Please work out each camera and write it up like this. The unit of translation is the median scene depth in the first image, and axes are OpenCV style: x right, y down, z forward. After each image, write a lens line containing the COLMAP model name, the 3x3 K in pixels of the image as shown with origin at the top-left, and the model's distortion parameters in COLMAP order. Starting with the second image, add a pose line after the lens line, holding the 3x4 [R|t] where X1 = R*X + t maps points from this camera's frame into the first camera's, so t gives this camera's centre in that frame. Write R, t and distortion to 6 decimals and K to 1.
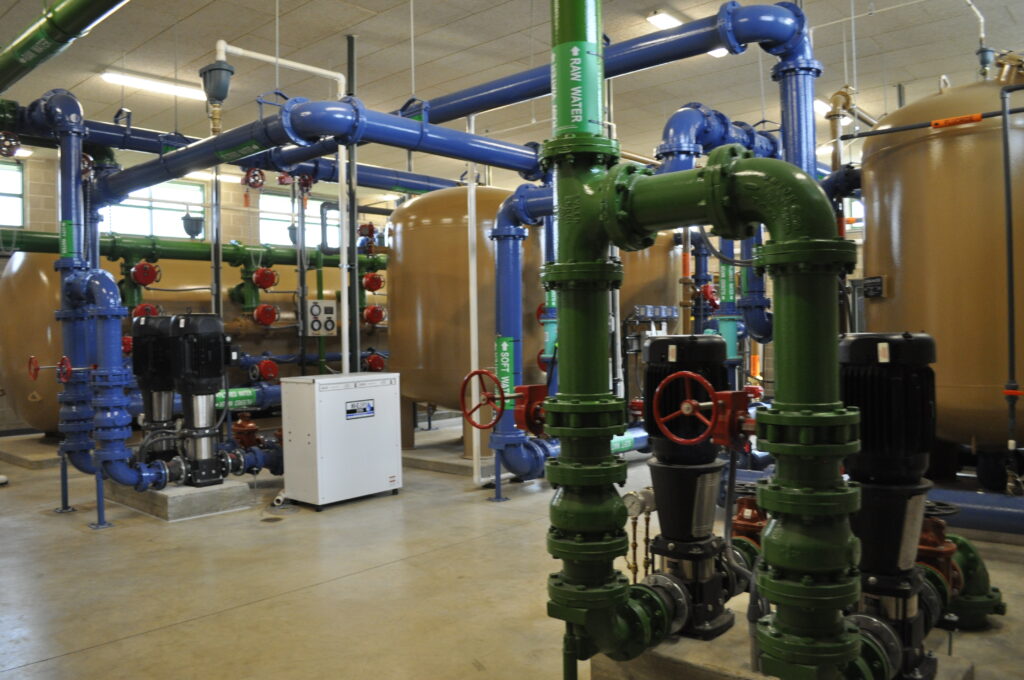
lens RADIAL K [[799.5, 0, 512.0], [0, 799.5, 340.0], [0, 0, 1]] dist [-0.074288, 0.003230]
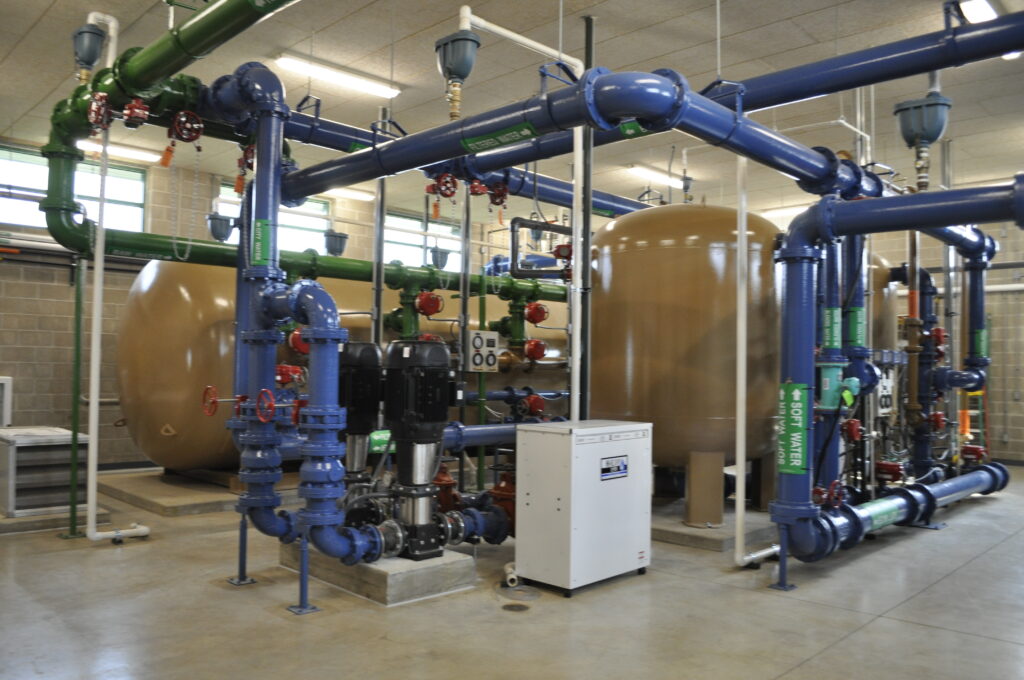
lens RADIAL K [[799.5, 0, 512.0], [0, 799.5, 340.0], [0, 0, 1]] dist [-0.074288, 0.003230]
pose [[0.997925, 0.033028, -0.055275, -0.252798], [-0.035654, 0.998248, -0.047219, 0.000567], [0.053618, 0.049091, 0.997354, 0.191414]]
